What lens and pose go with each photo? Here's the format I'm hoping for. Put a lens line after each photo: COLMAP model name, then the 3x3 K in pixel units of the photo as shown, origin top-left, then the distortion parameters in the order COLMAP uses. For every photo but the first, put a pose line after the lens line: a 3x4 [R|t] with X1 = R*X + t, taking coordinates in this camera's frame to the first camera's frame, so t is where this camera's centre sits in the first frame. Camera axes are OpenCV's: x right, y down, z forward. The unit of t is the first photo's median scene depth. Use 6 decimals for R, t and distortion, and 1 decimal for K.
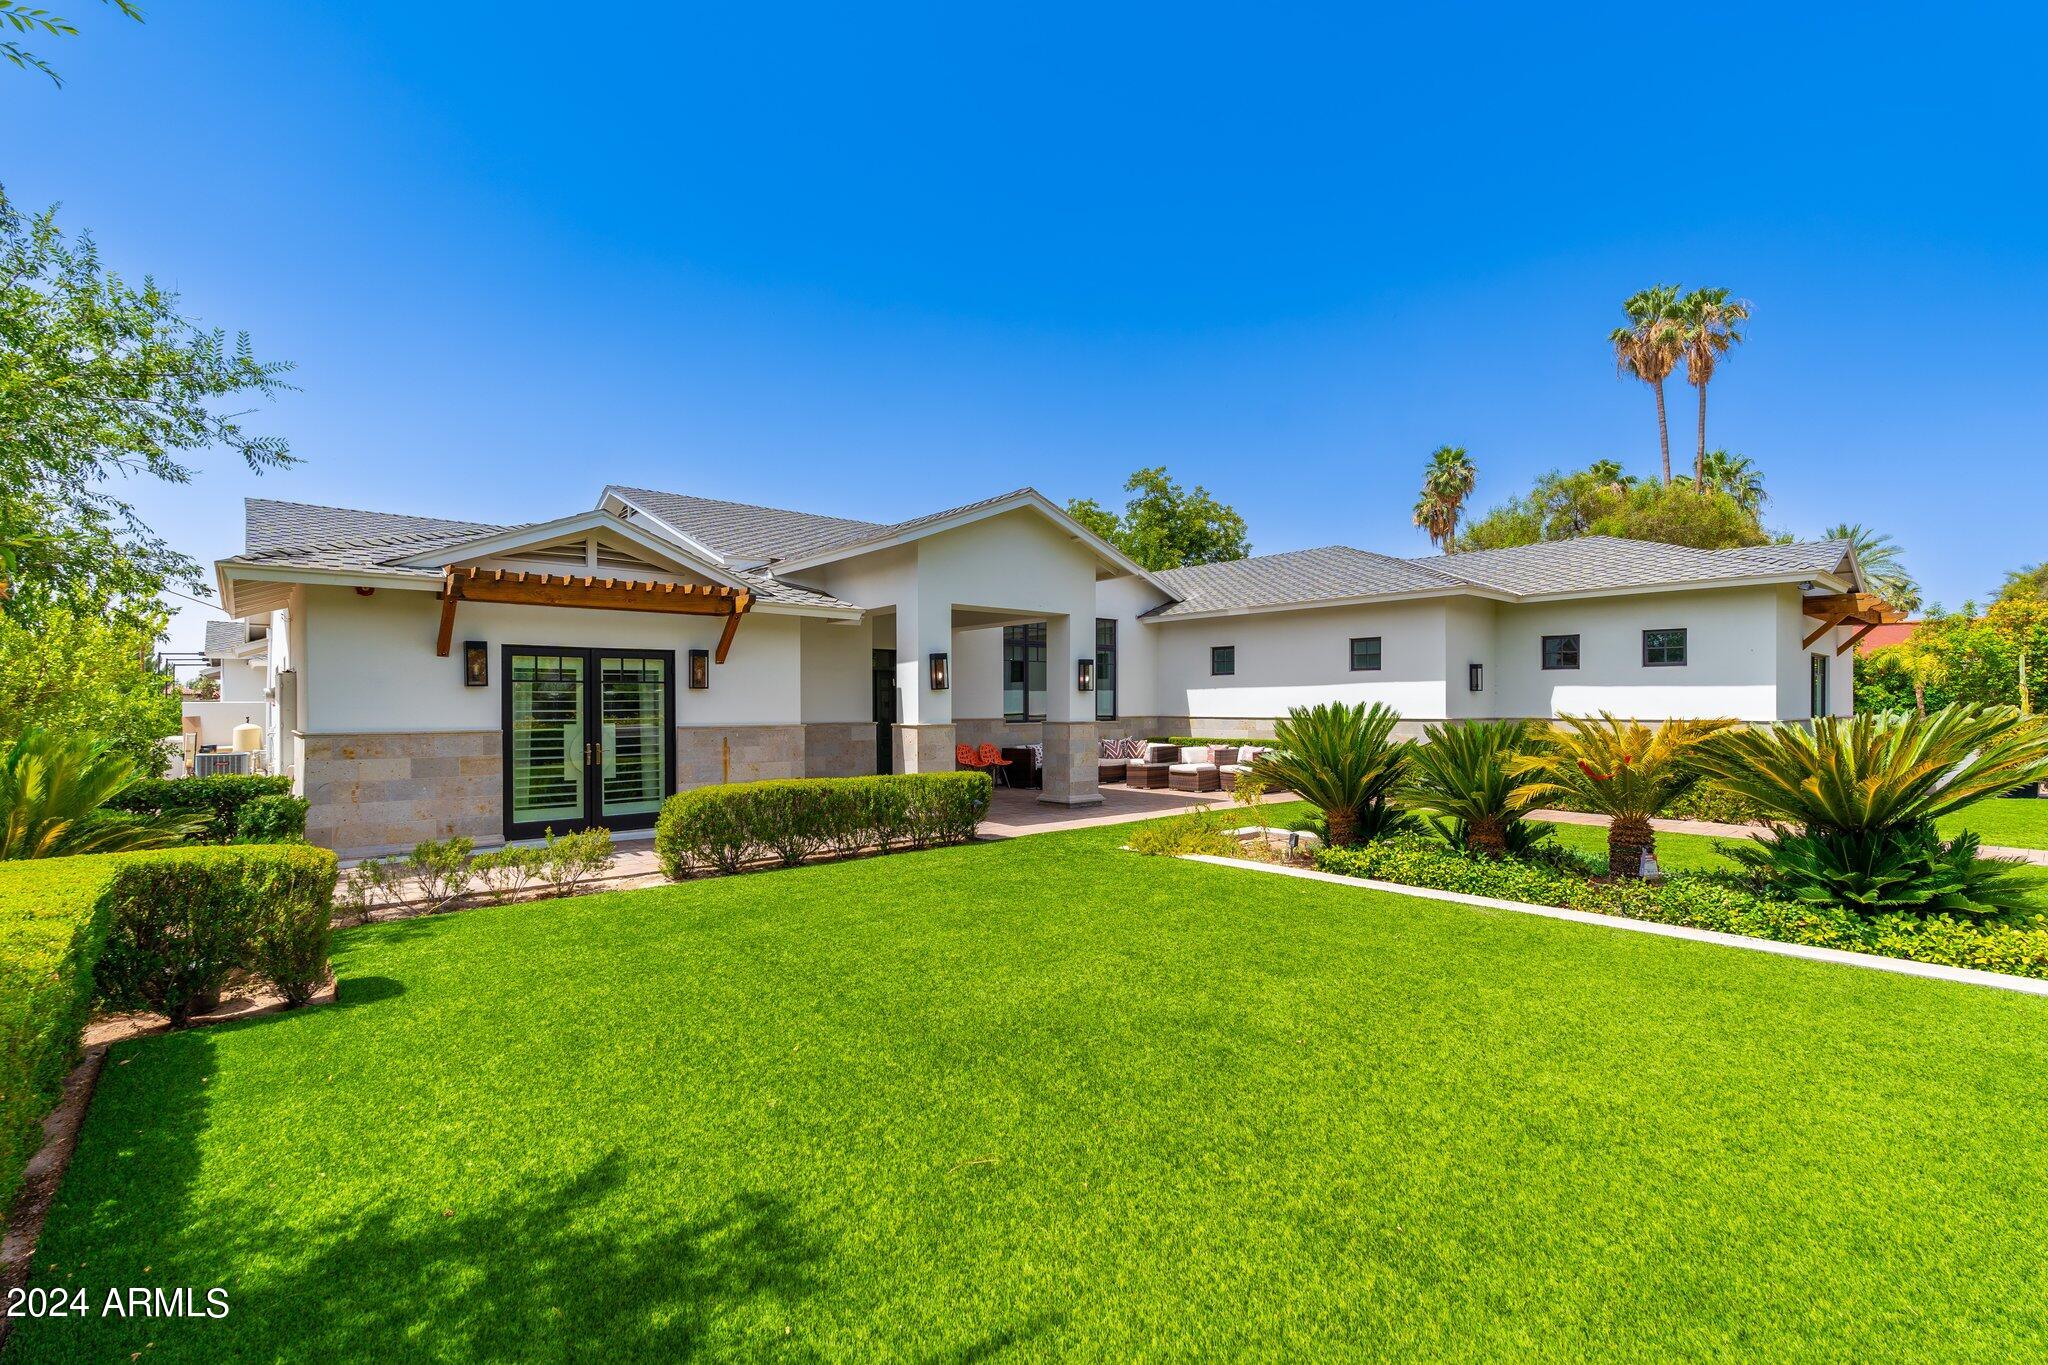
lens RADIAL K [[895.8, 0, 1022.8], [0, 895.8, 698.2], [0, 0, 1]] dist [-0.004041, 0.000104]
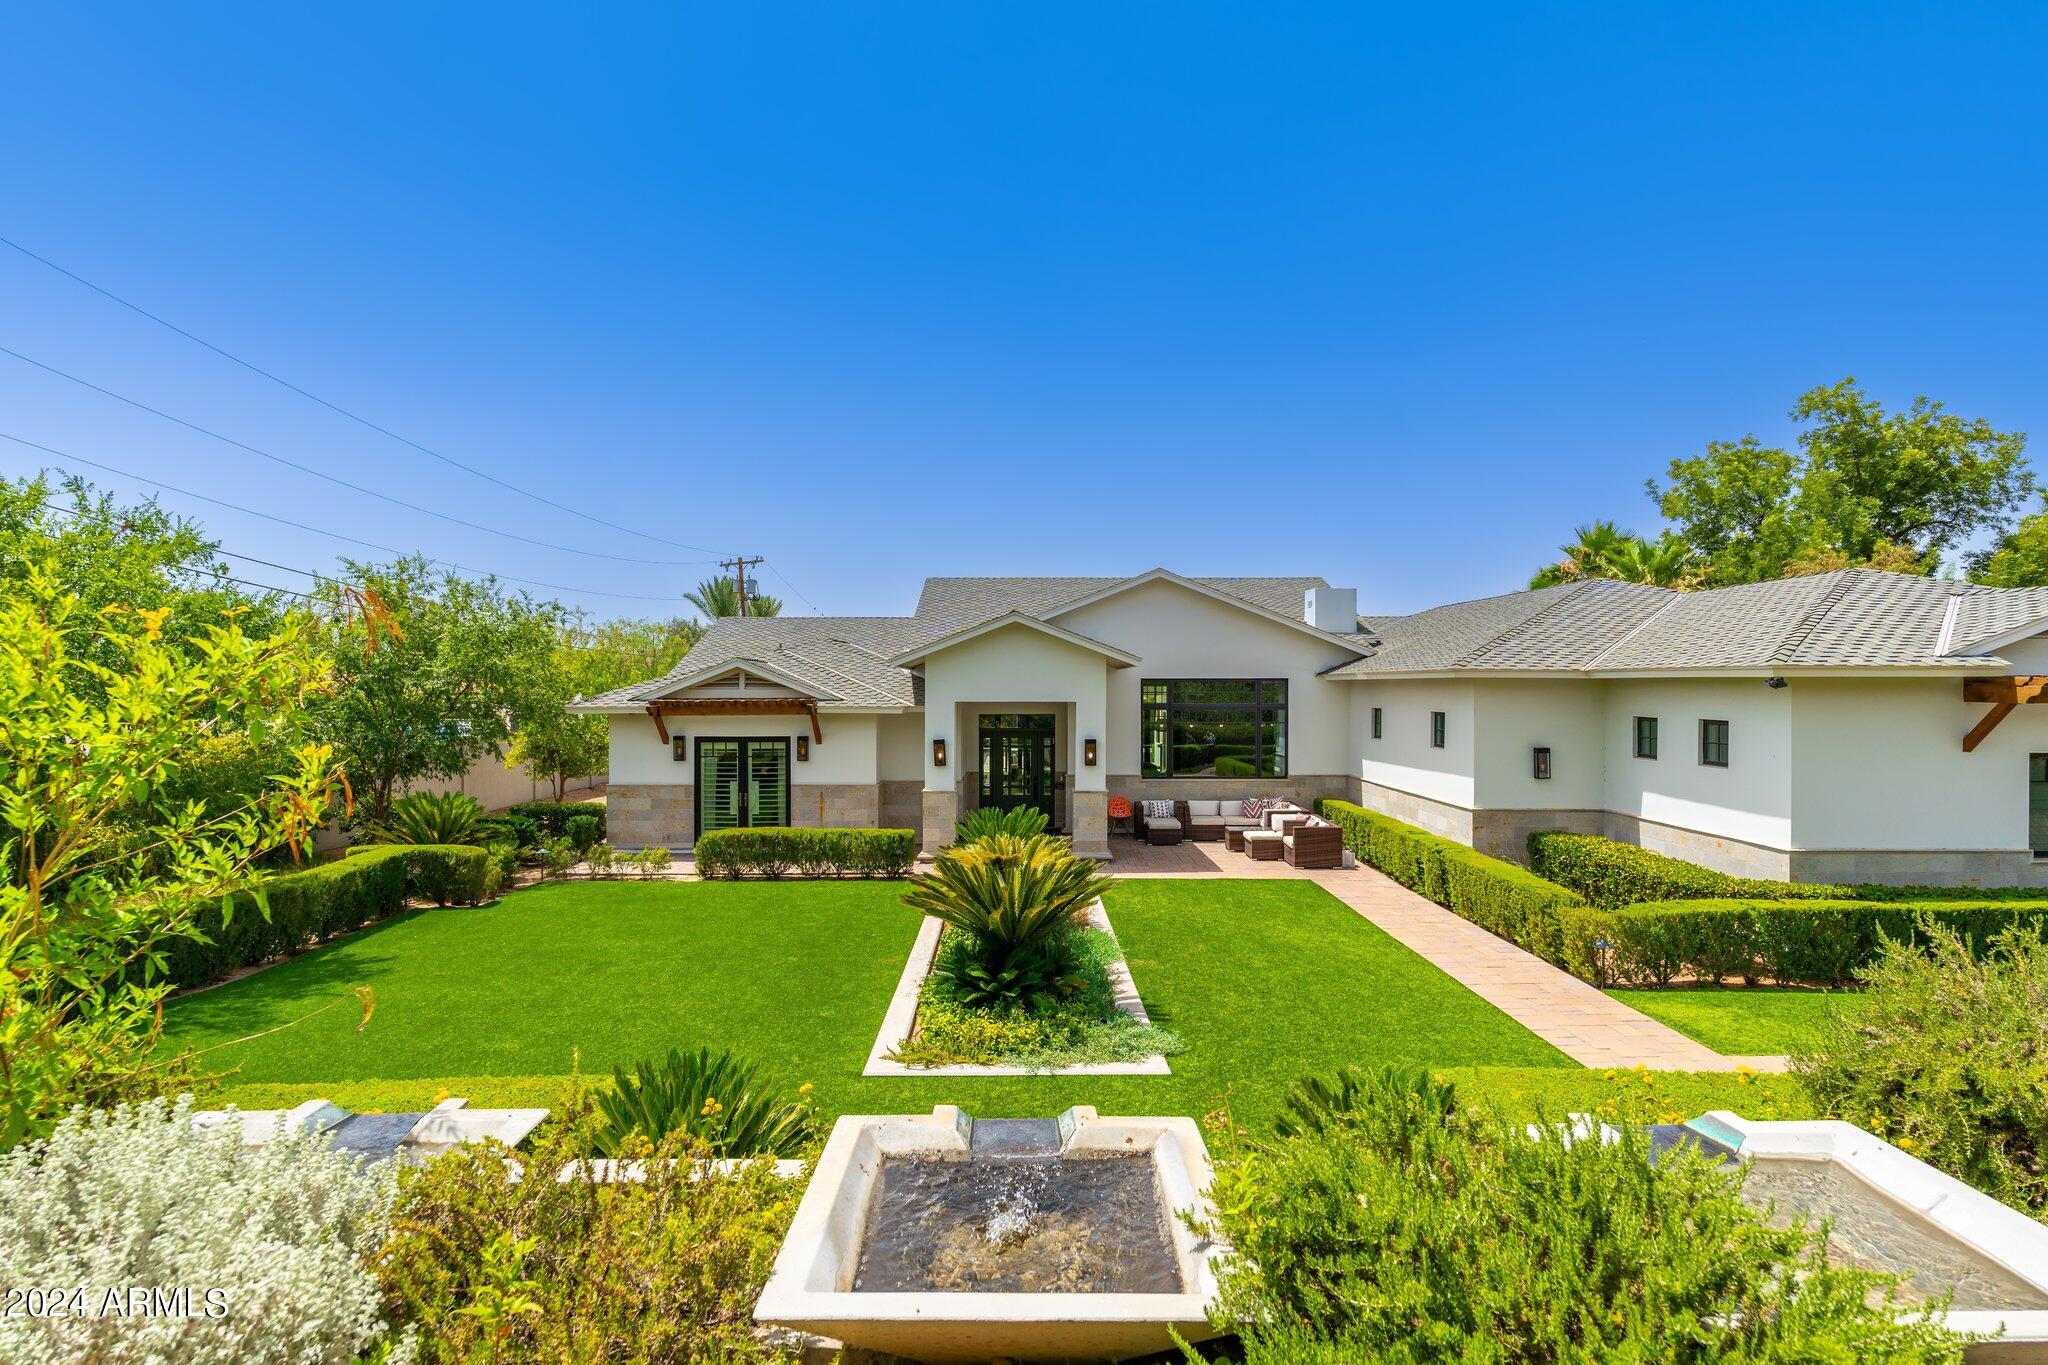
lens RADIAL K [[1032.7, 0, 1031.1], [0, 1032.7, 685.1], [0, 0, 1]] dist [0.004292, 0.000167]
pose [[0.764512, -0.000416, -0.644609, 1.189359], [0.001827, 0.999997, 0.001522, -0.155345], [0.644607, -0.002341, 0.764511, -0.139010]]
